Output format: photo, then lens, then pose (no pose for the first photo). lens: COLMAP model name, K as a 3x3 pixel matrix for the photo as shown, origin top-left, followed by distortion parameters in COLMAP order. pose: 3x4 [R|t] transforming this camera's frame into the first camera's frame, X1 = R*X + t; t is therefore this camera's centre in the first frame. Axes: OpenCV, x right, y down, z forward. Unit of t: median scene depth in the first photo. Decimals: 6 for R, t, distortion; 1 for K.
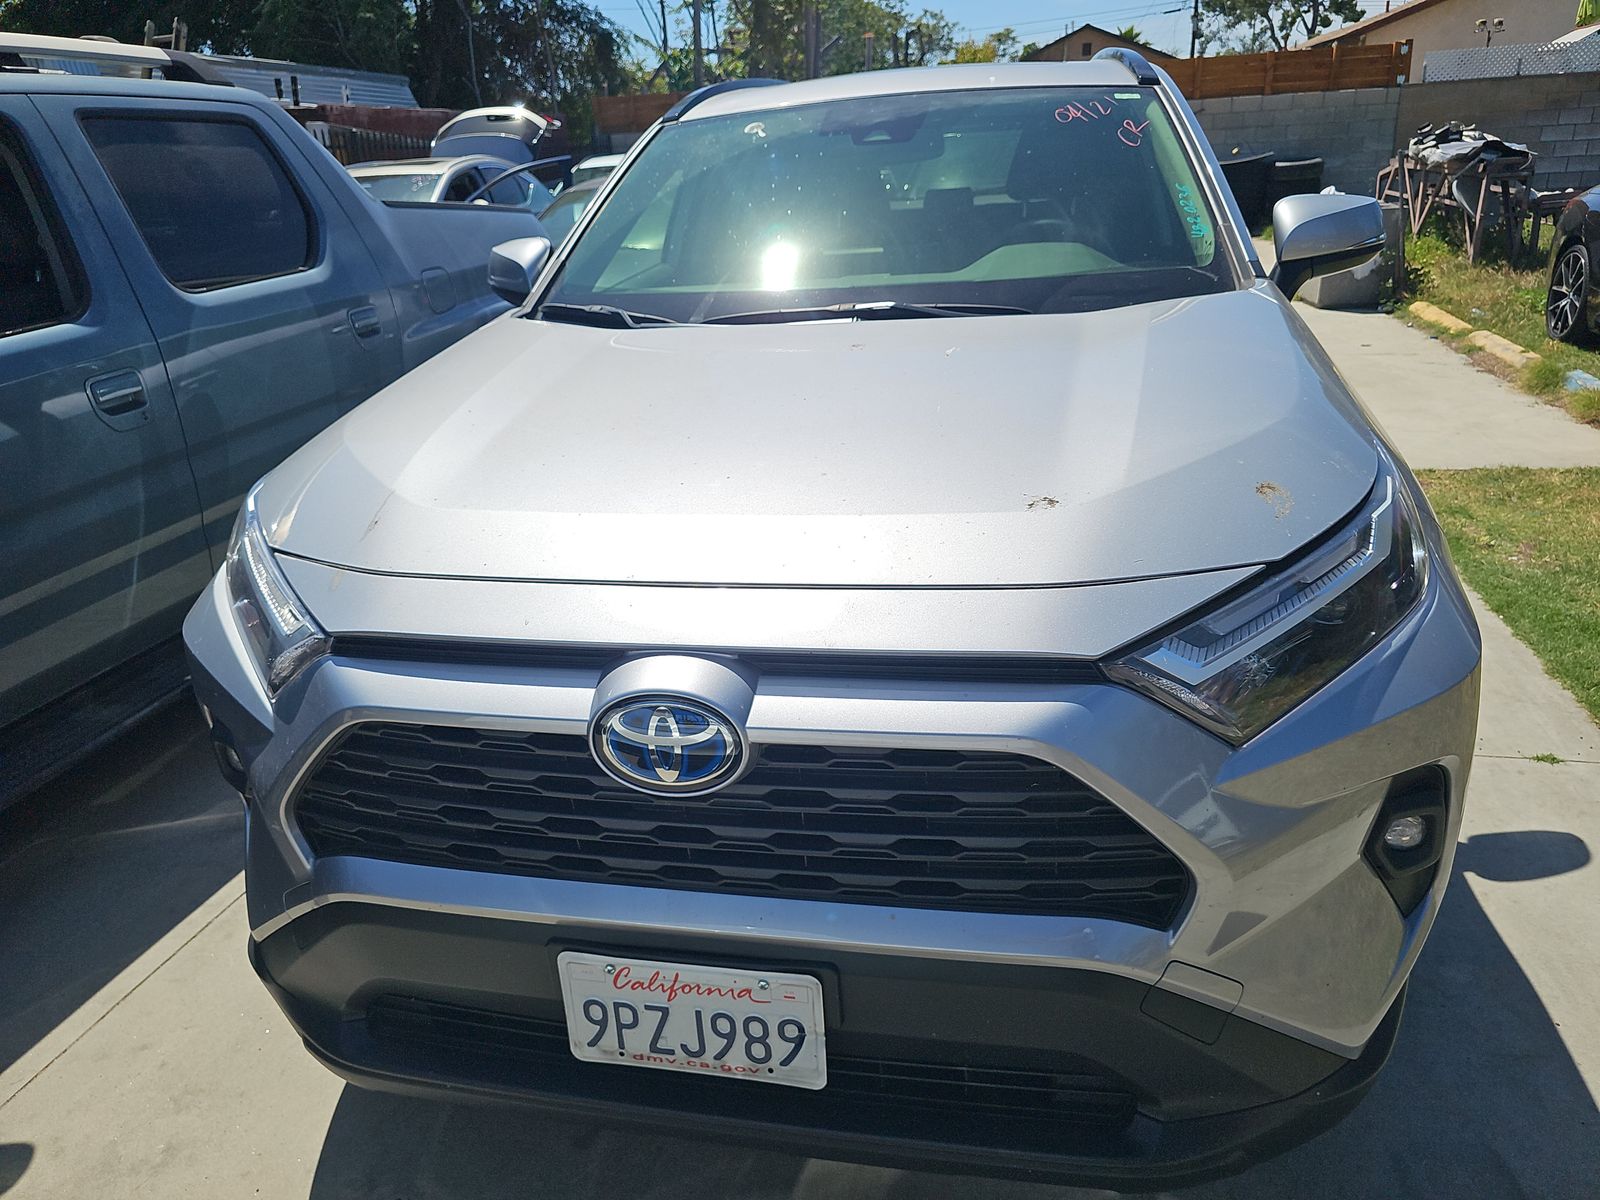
lens RADIAL K [[1066.4, 0, 798.9], [0, 1066.4, 579.2], [0, 0, 1]] dist [0.017440, -0.022660]
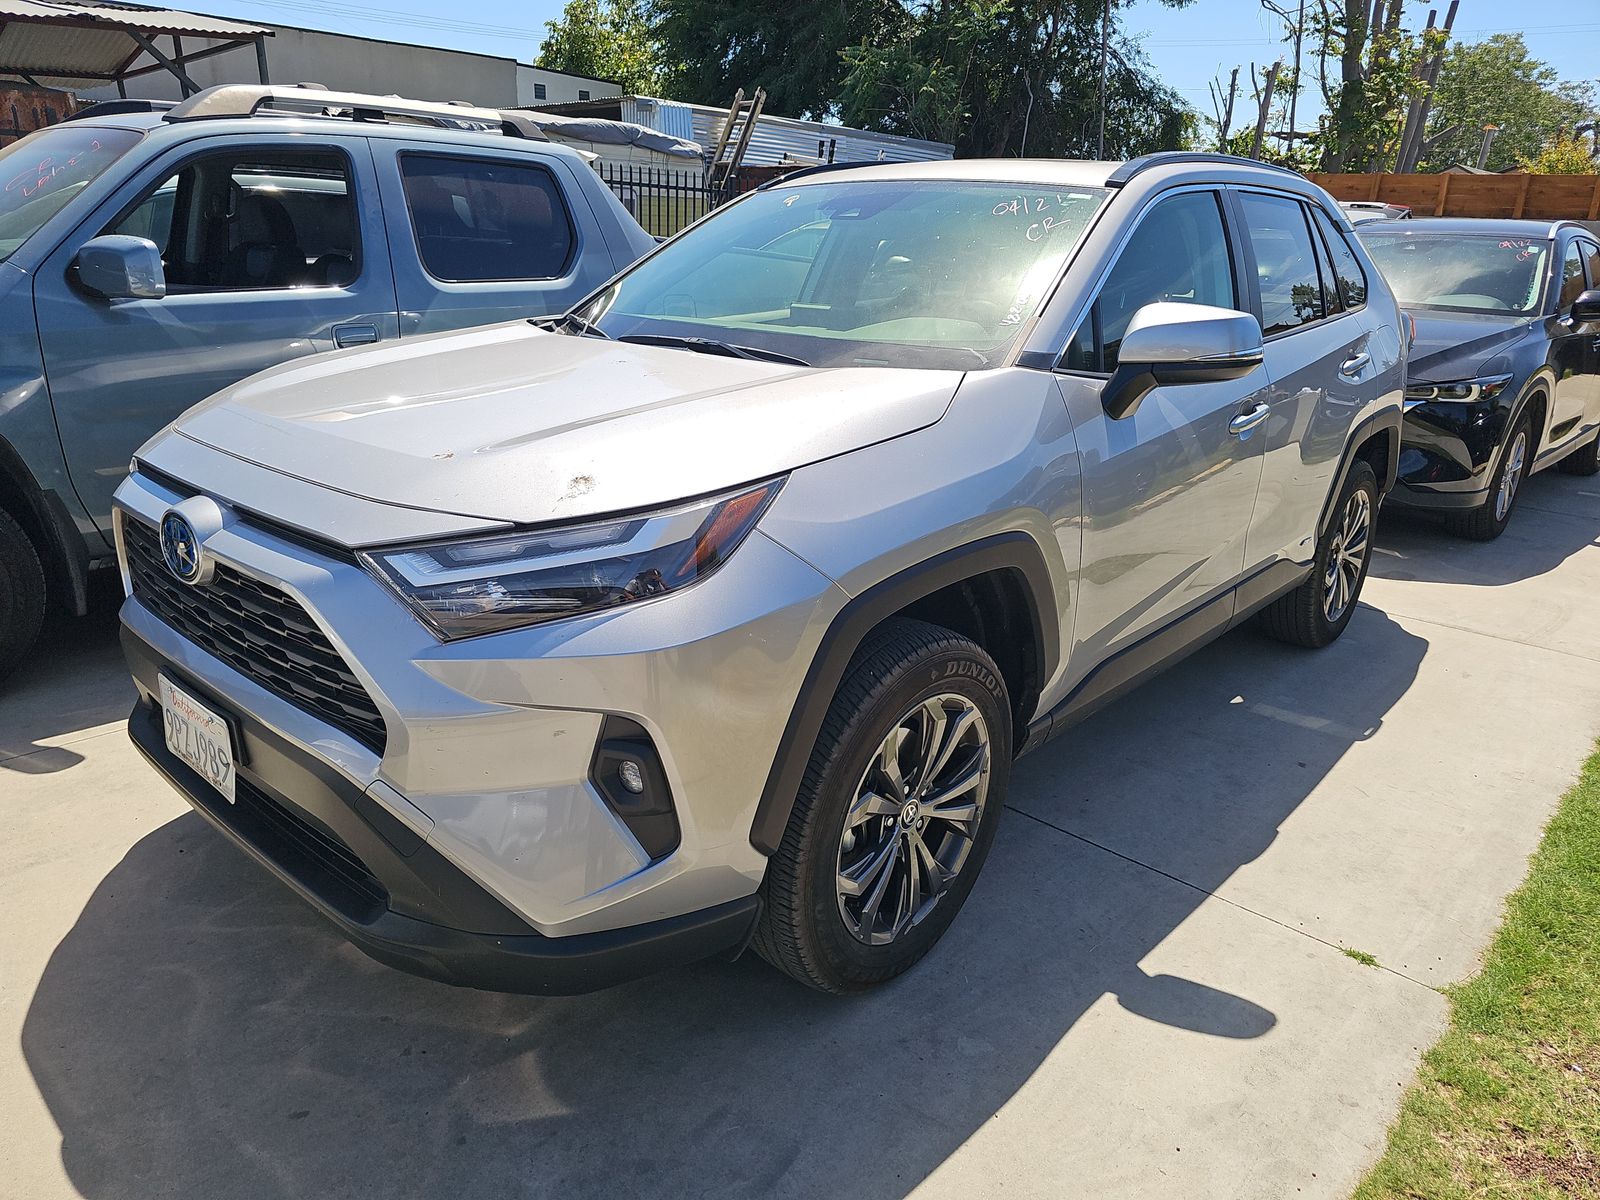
lens RADIAL K [[1066.4, 0, 798.9], [0, 1066.4, 579.2], [0, 0, 1]] dist [0.017440, -0.022660]
pose [[0.862576, 0.238239, -0.446324, 0.129287], [-0.263761, 0.964575, 0.005121, -0.004492], [0.431732, 0.113306, 0.894857, -0.003518]]
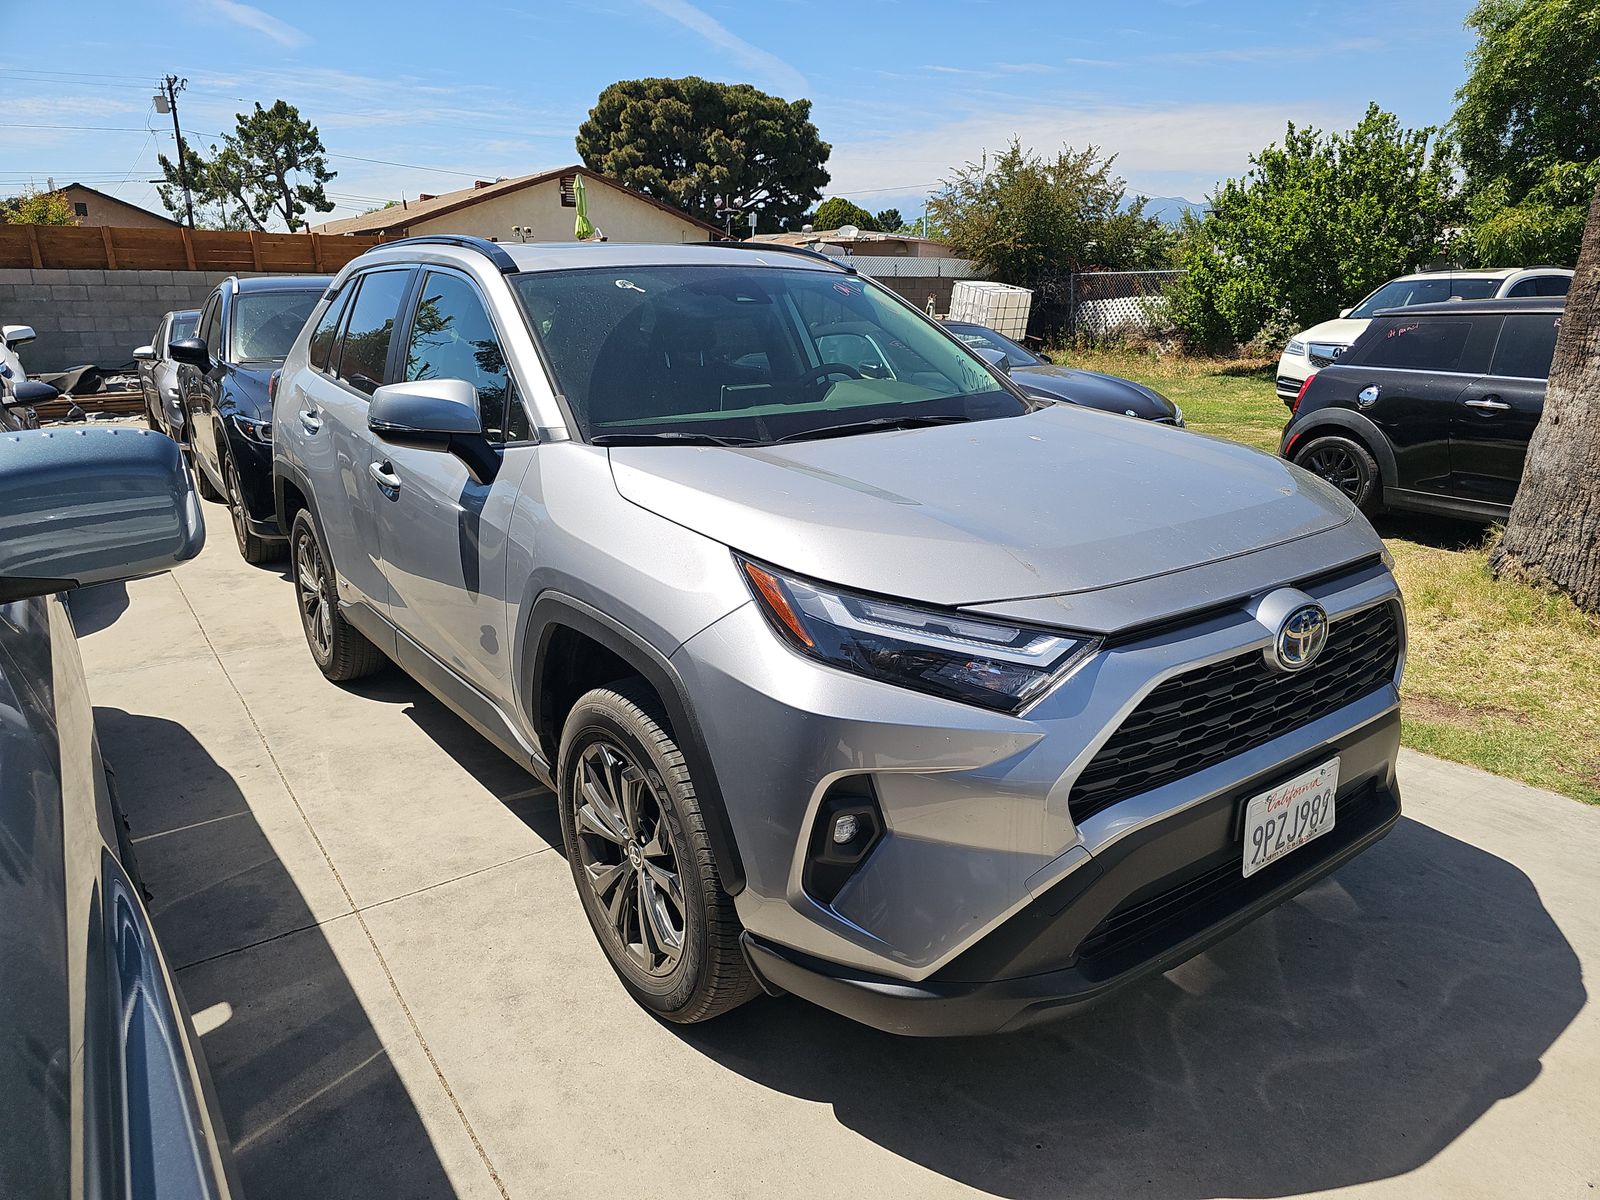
lens RADIAL K [[1084.0, 0, 800.0], [0, 1084.0, 600.0], [0, 0, 1]] dist [-0.002558, -0.001962]
pose [[0.664847, -0.146130, 0.732546, -0.177803], [0.242386, 0.969817, -0.026524, -0.004817], [-0.706560, 0.195194, 0.680200, 0.033896]]
